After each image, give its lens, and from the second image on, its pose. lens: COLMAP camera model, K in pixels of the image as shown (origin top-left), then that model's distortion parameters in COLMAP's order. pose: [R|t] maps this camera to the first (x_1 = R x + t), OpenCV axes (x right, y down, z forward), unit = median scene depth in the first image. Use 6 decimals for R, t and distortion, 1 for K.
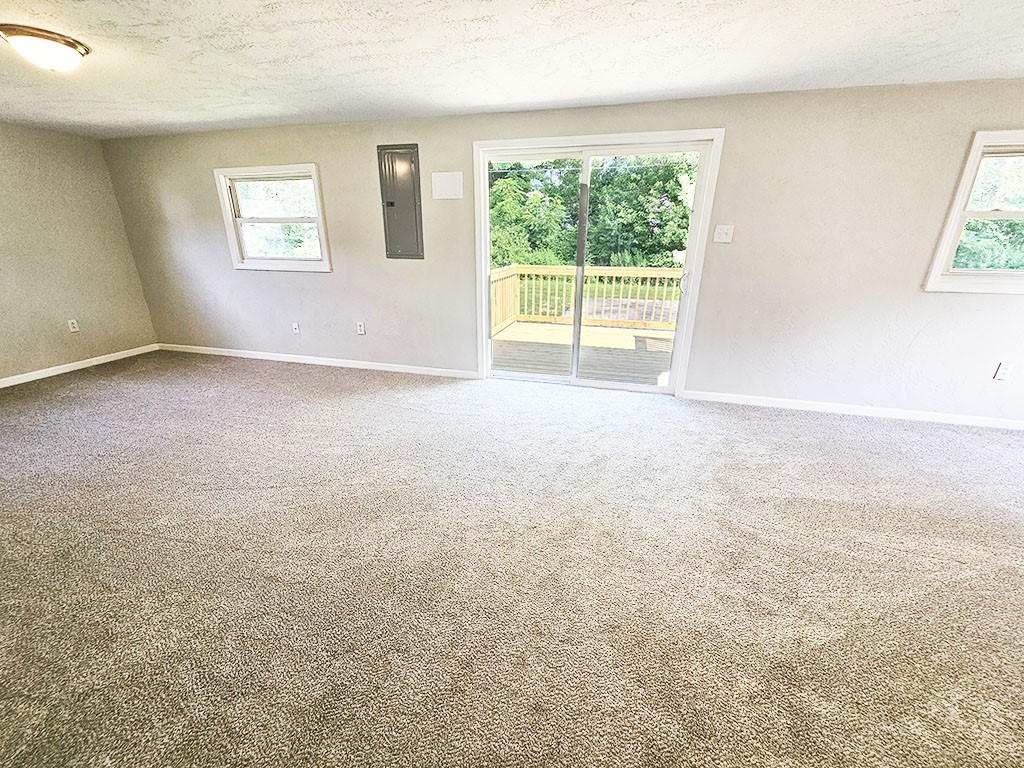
lens RADIAL K [[421.2, 0, 509.9], [0, 421.2, 389.2], [0, 0, 1]] dist [-0.004823, 0.001260]
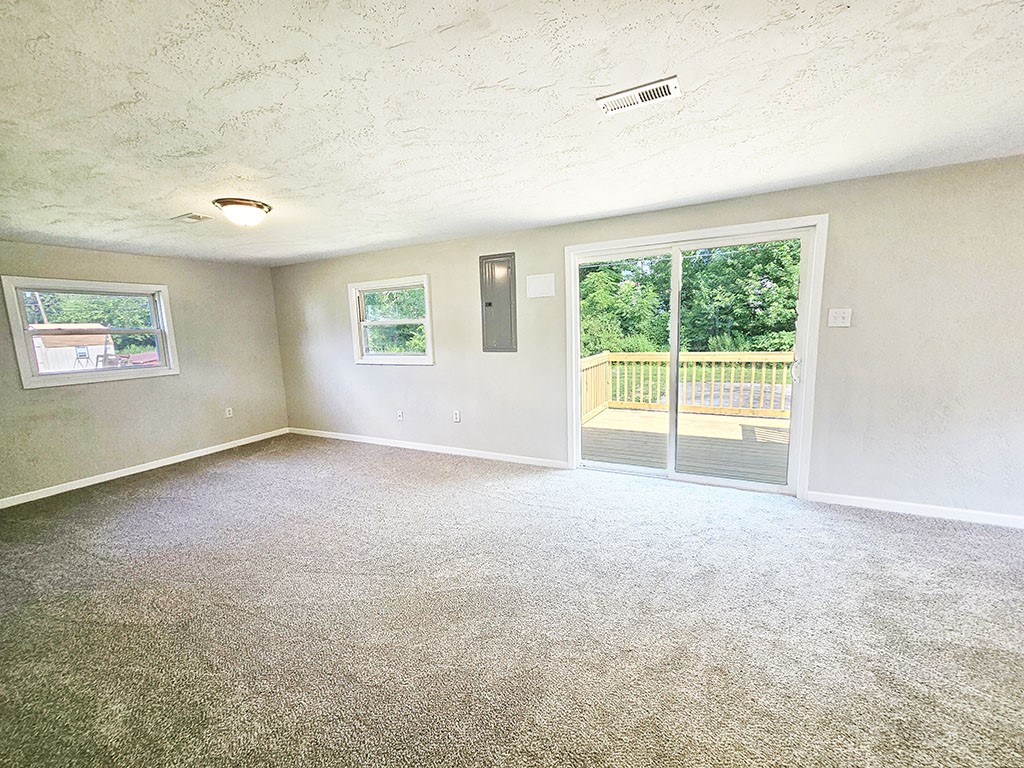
lens RADIAL K [[421.2, 0, 509.3], [0, 421.2, 389.2], [0, 0, 1]] dist [-0.004823, 0.001260]
pose [[0.976357, -0.006782, -0.216058, 0.004772], [-0.035591, 0.980824, -0.191620, -0.016972], [0.213215, 0.194779, 0.957393, 0.005120]]
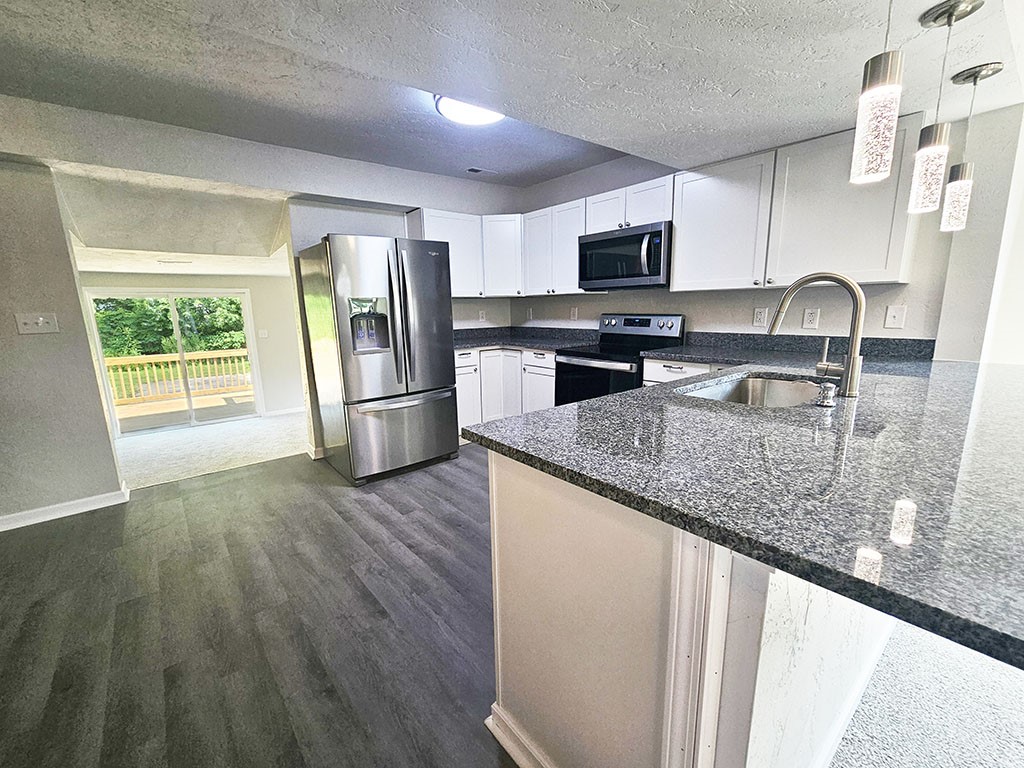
lens RADIAL K [[421.2, 0, 509.4], [0, 421.2, 391.0], [0, 0, 1]] dist [-0.004823, 0.001260]
pose [[0.587511, -0.173483, 0.790401, -0.554333], [0.291979, 0.956398, -0.007114, 0.304430], [-0.754704, 0.234960, 0.612548, -1.353406]]
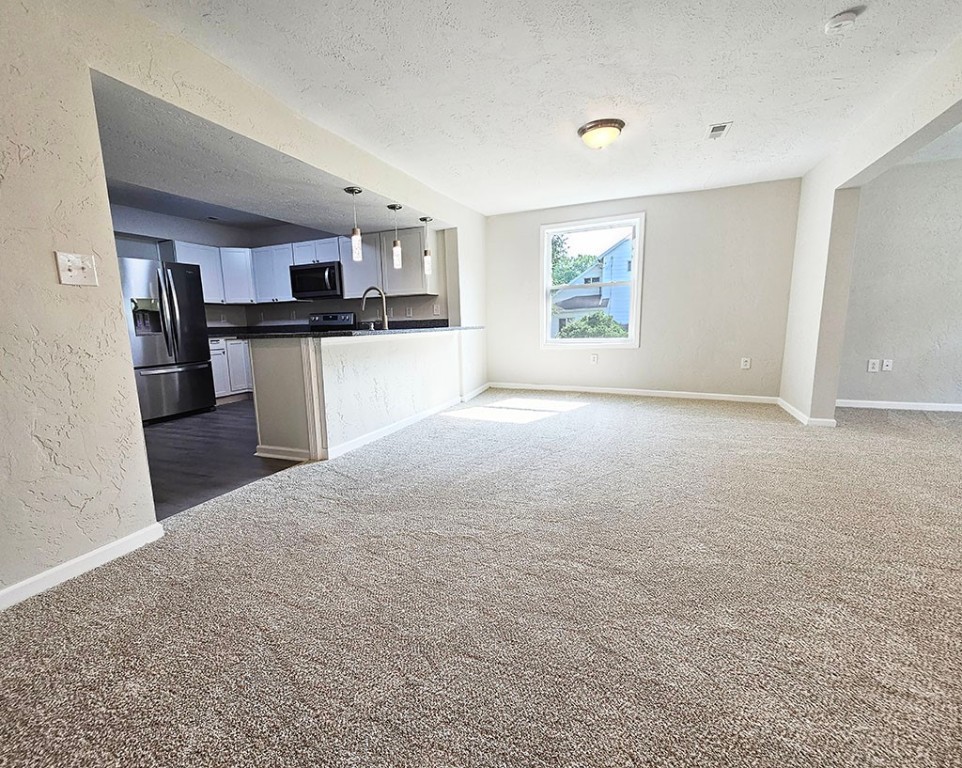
lens RADIAL K [[421.9, 0, 446.5], [0, 421.9, 389.1], [0, 0, 1]] dist [-0.000632, -0.001345]
pose [[0.171714, -0.160080, 0.972054, -1.242506], [0.358544, 0.929195, 0.089685, 0.534696], [-0.917584, 0.333124, 0.216952, -1.749804]]
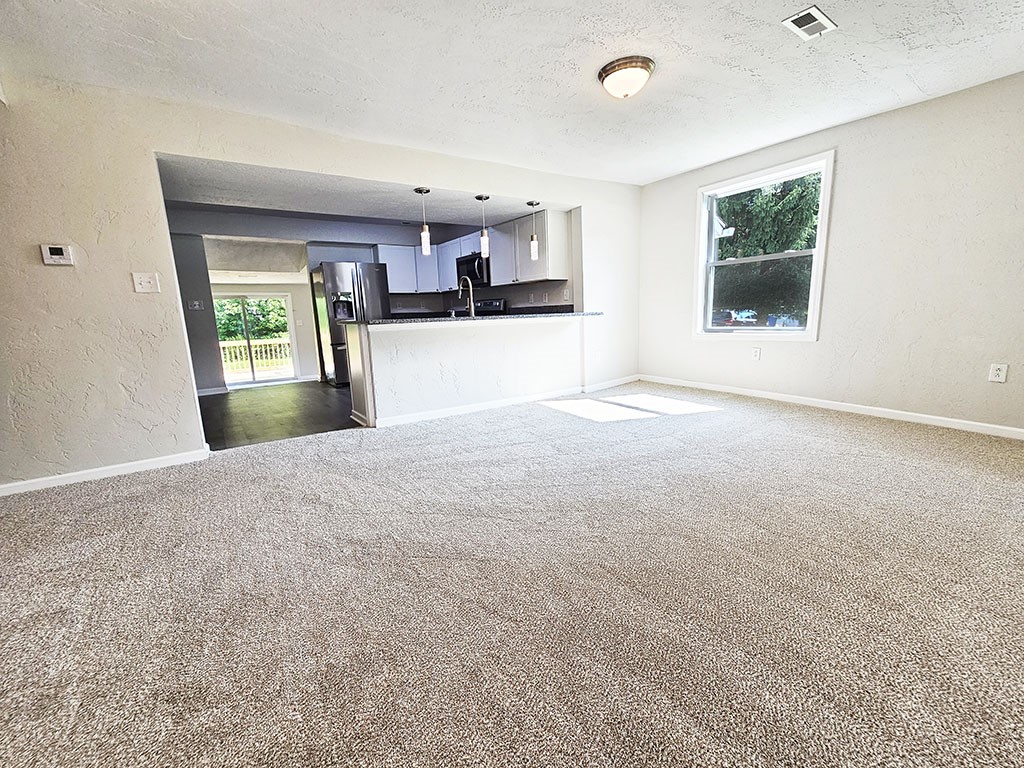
lens RADIAL K [[421.2, 0, 508.6], [0, 421.2, 388.7], [0, 0, 1]] dist [-0.004823, 0.001260]
pose [[0.654543, -0.160526, 0.738786, -0.956483], [0.289006, 0.956108, -0.048304, 0.741888], [-0.698605, 0.245130, 0.672207, -2.312728]]
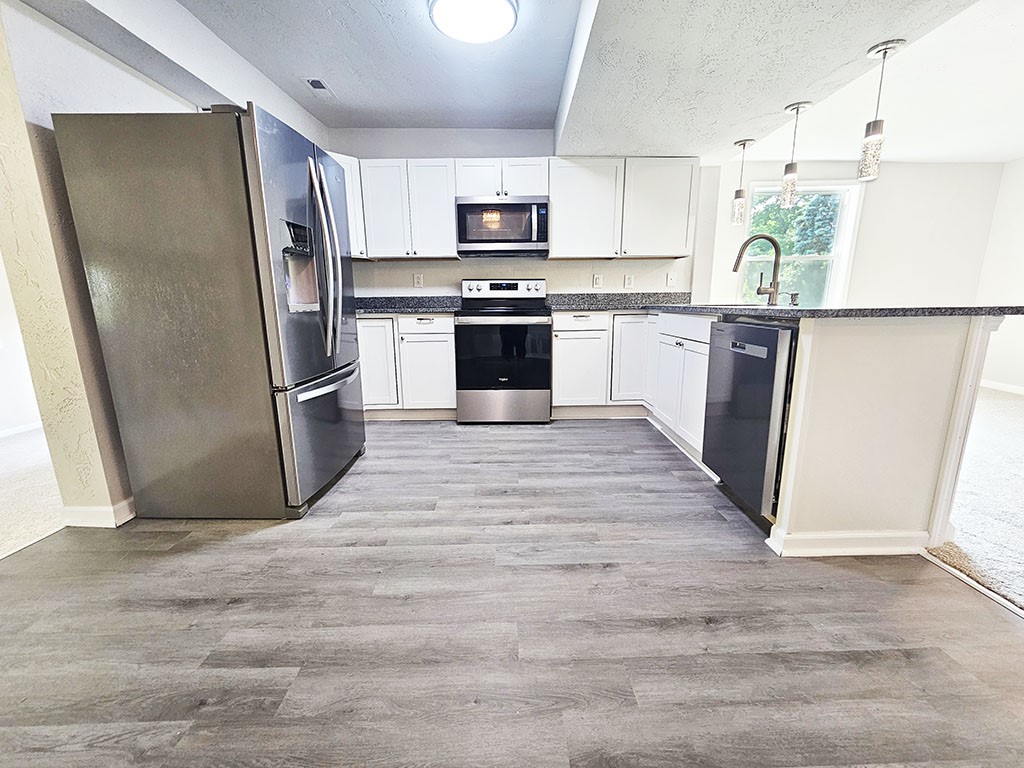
lens RADIAL K [[421.2, 0, 508.3], [0, 421.2, 391.4], [0, 0, 1]] dist [-0.004823, 0.001260]
pose [[-0.243455, -0.202504, 0.948537, -0.673663], [0.336651, 0.899519, 0.278446, 0.158703], [-0.909613, 0.387115, -0.150819, -0.676221]]
